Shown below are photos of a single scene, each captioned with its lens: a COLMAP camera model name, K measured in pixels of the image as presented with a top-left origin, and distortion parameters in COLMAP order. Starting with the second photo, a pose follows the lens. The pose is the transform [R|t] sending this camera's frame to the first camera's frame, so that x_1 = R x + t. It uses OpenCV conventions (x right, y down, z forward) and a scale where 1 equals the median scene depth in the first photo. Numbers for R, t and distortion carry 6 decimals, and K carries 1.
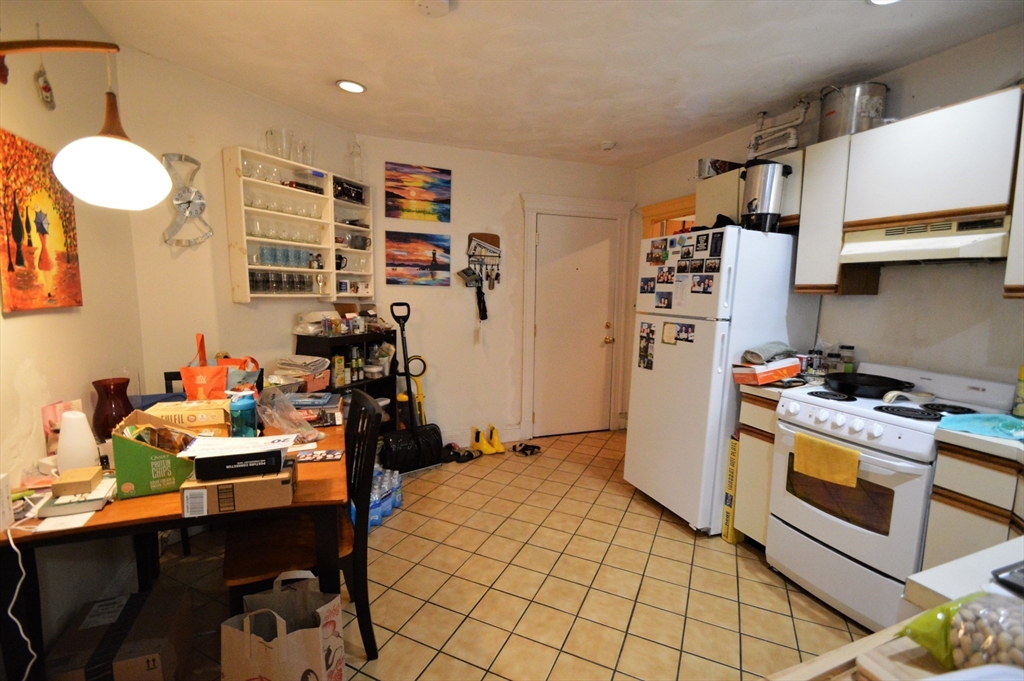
lens RADIAL K [[448.9, 0, 513.0], [0, 448.9, 340.2], [0, 0, 1]] dist [-0.002980, -0.000785]
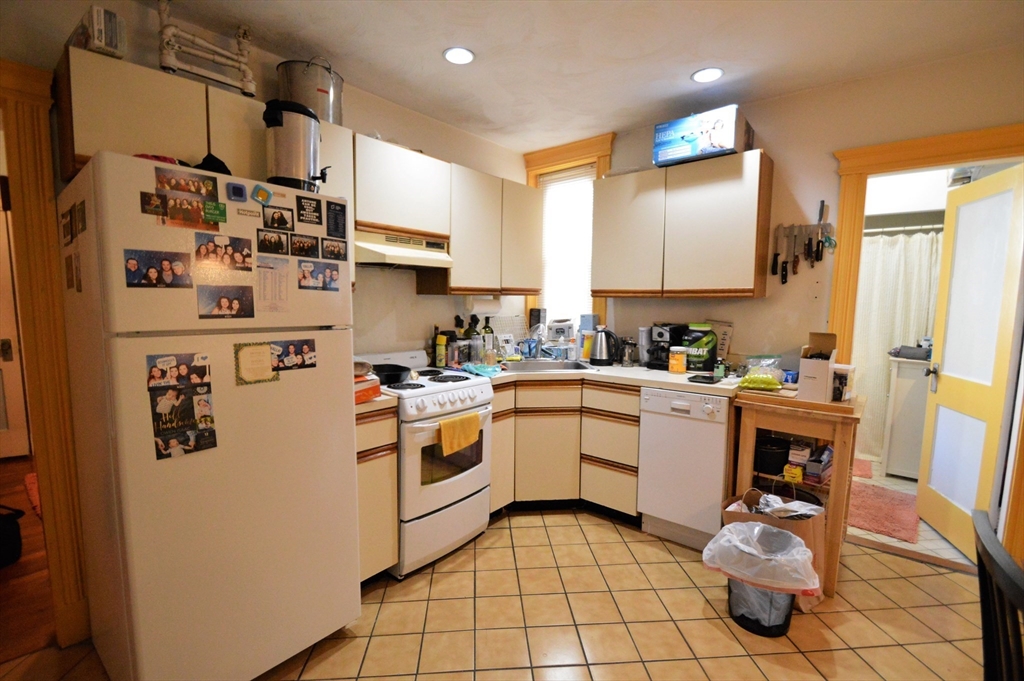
lens RADIAL K [[448.9, 0, 505.2], [0, 448.9, 342.1], [0, 0, 1]] dist [-0.002980, -0.000785]
pose [[-0.473960, -0.100224, 0.874824, -0.274351], [0.079631, 0.984552, 0.155937, -0.105047], [-0.876938, 0.143571, -0.458657, 1.024161]]
